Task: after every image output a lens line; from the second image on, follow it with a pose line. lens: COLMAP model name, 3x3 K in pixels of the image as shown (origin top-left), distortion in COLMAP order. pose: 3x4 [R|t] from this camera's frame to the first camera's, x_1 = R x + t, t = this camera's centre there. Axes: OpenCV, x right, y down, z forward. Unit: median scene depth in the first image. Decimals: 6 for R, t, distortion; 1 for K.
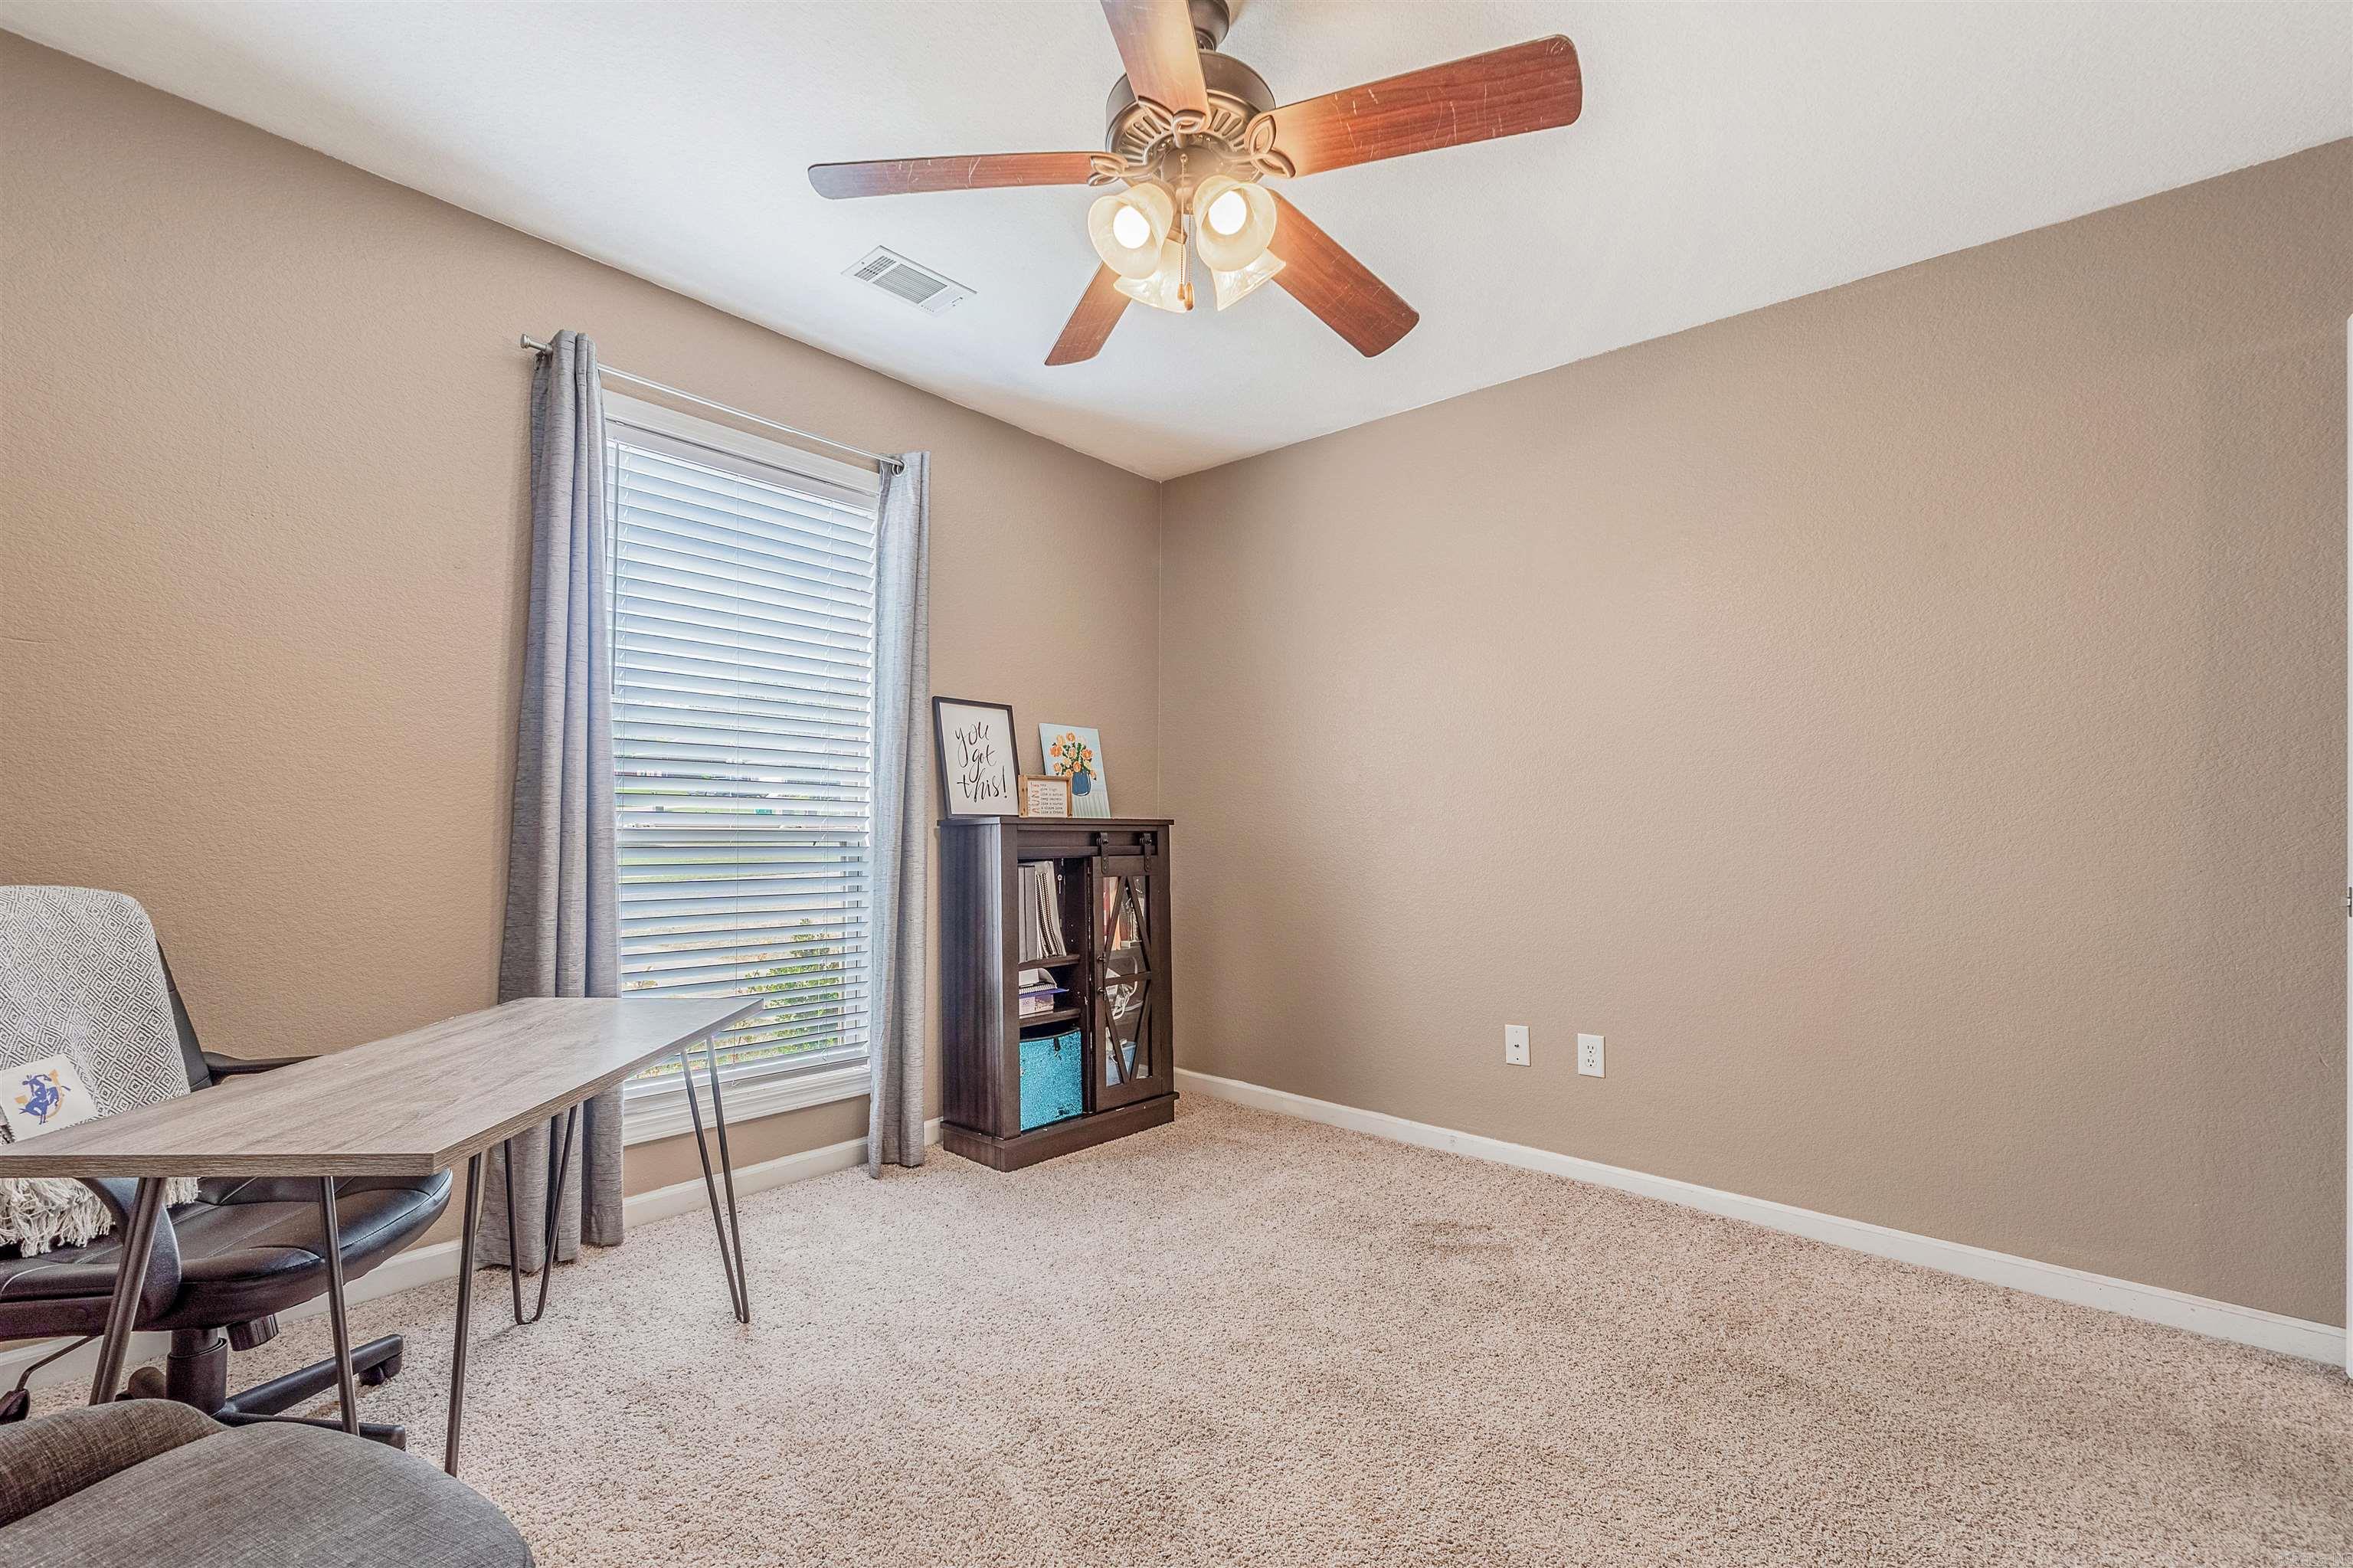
lens RADIAL K [[992.4, 0, 1176.6], [0, 992.4, 814.4], [0, 0, 1]] dist [-0.001129, -0.000141]
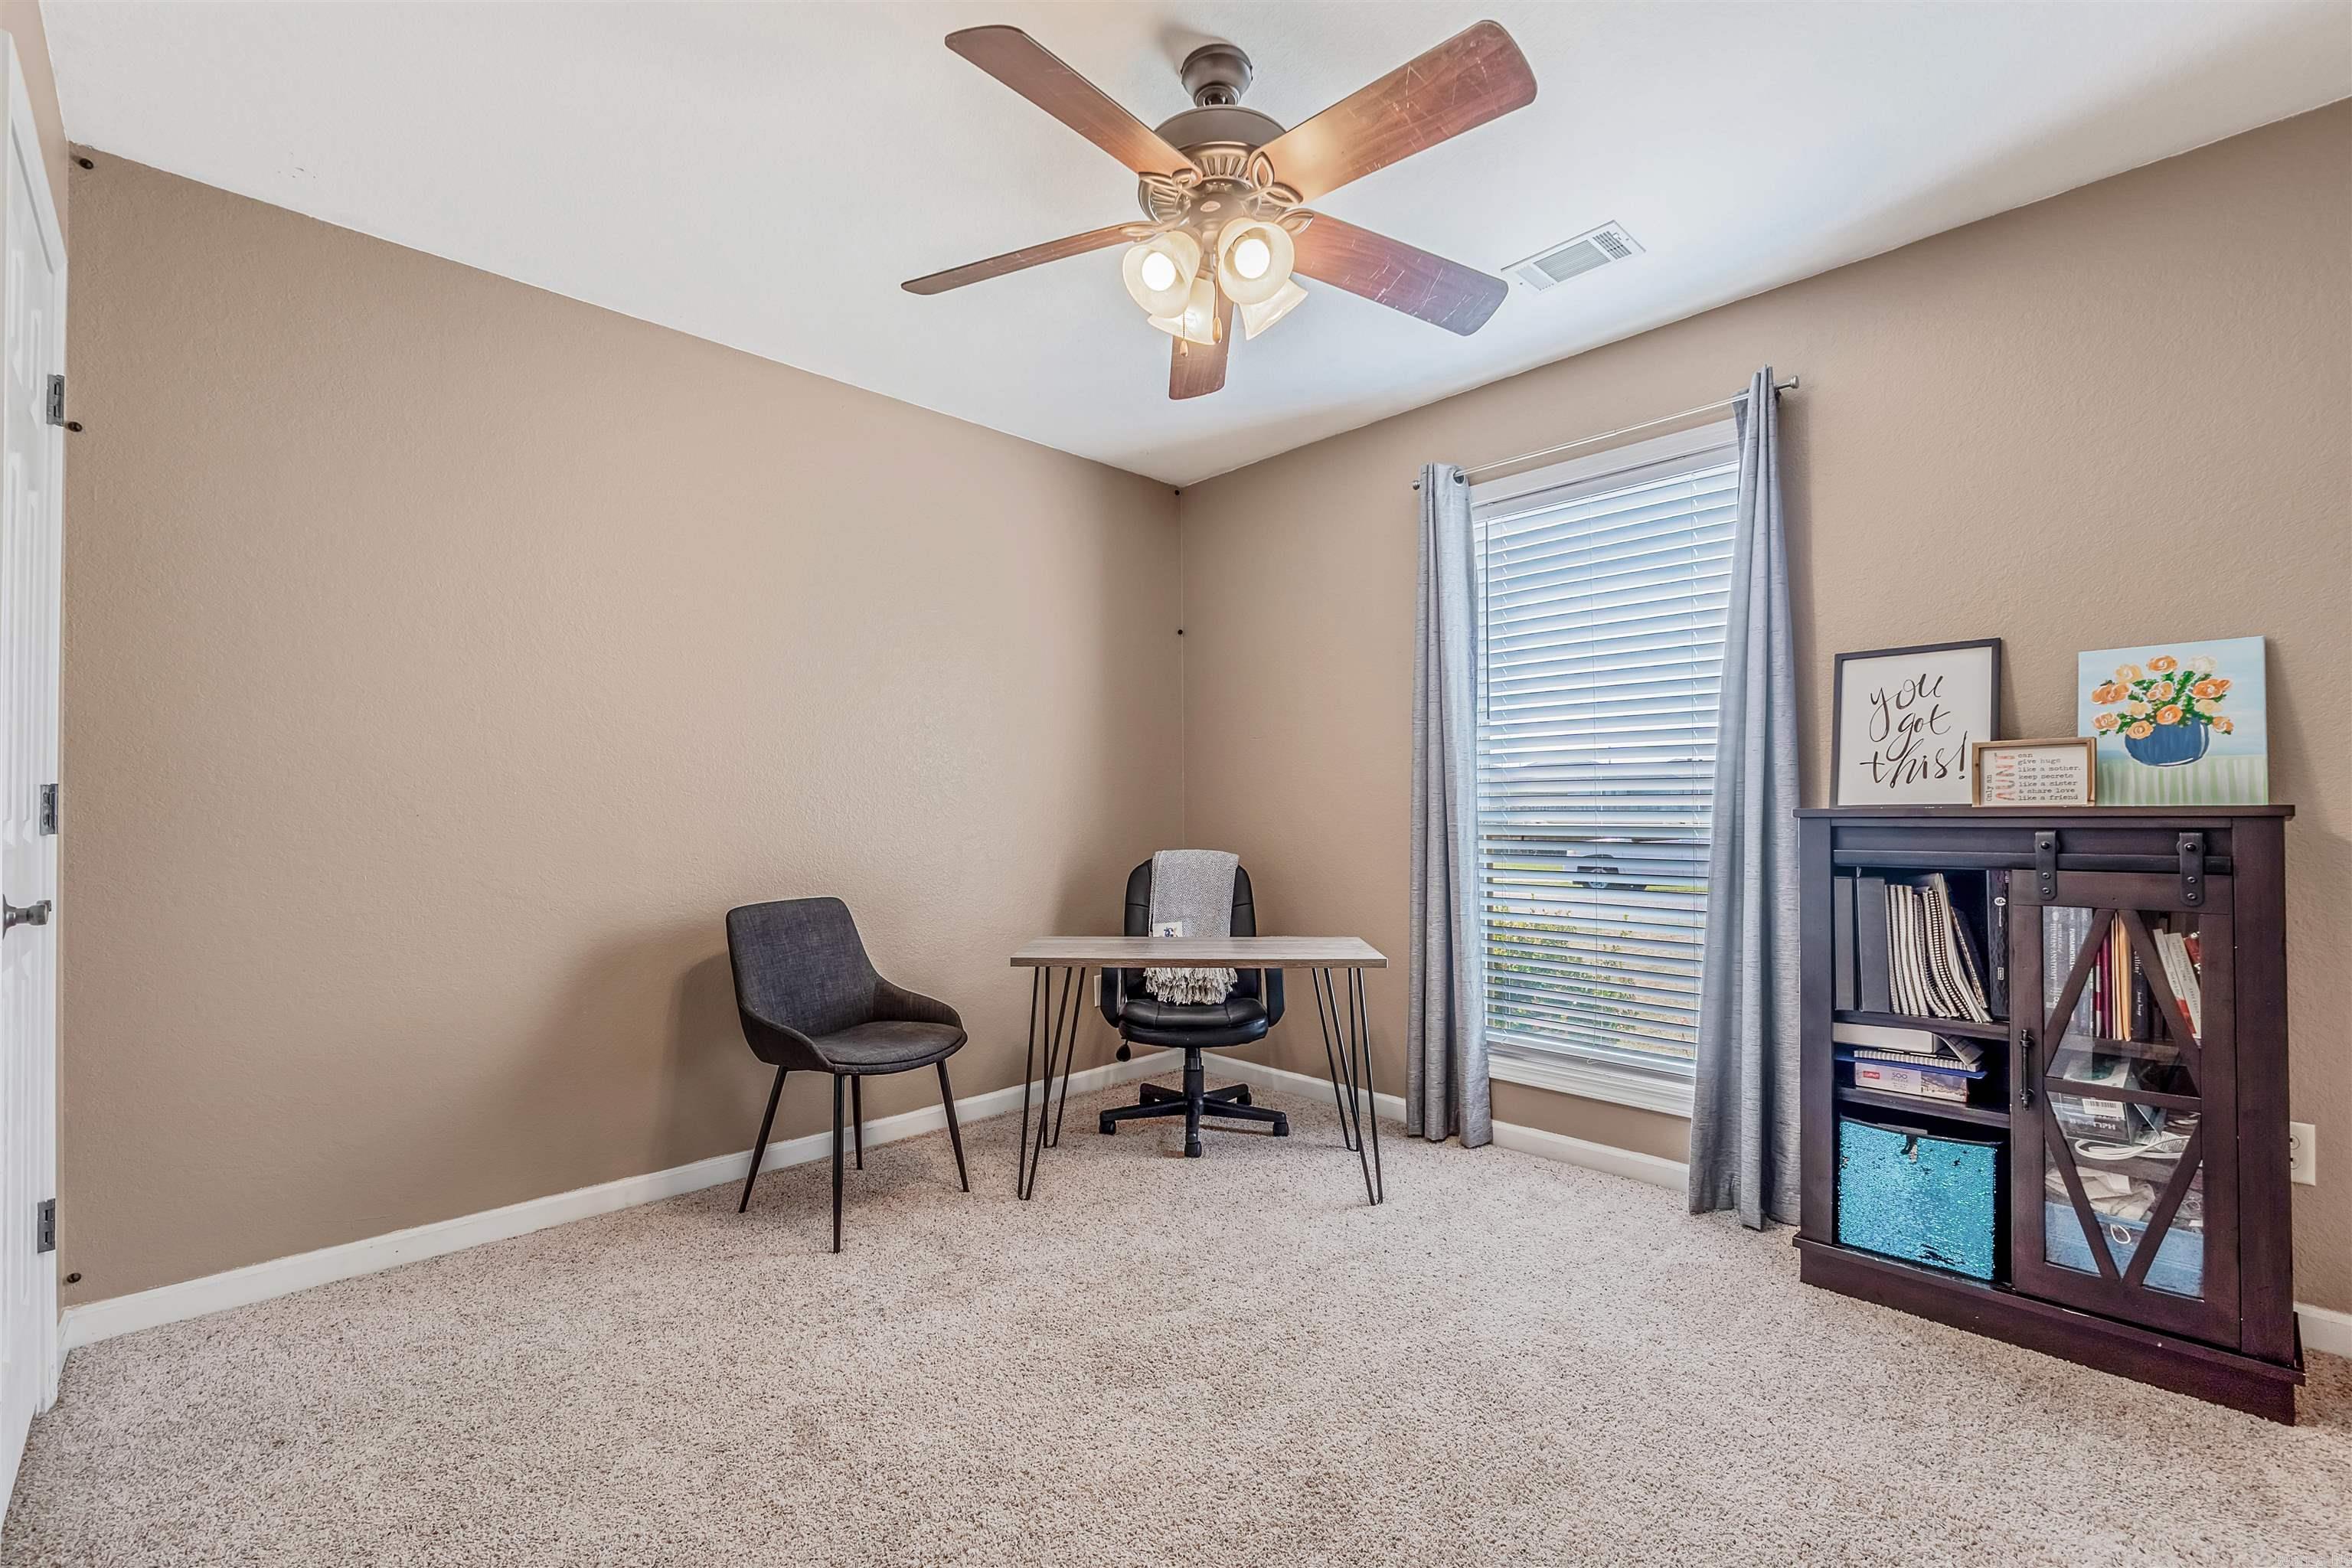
lens RADIAL K [[1000.1, 0, 1179.0], [0, 1000.1, 807.8], [0, 0, 1]] dist [-0.001662, -0.000083]
pose [[-0.069575, -0.017348, -0.997426, 0.559959], [0.014016, 0.999733, -0.018366, 0.008299], [0.997478, -0.015257, -0.069314, 0.526567]]
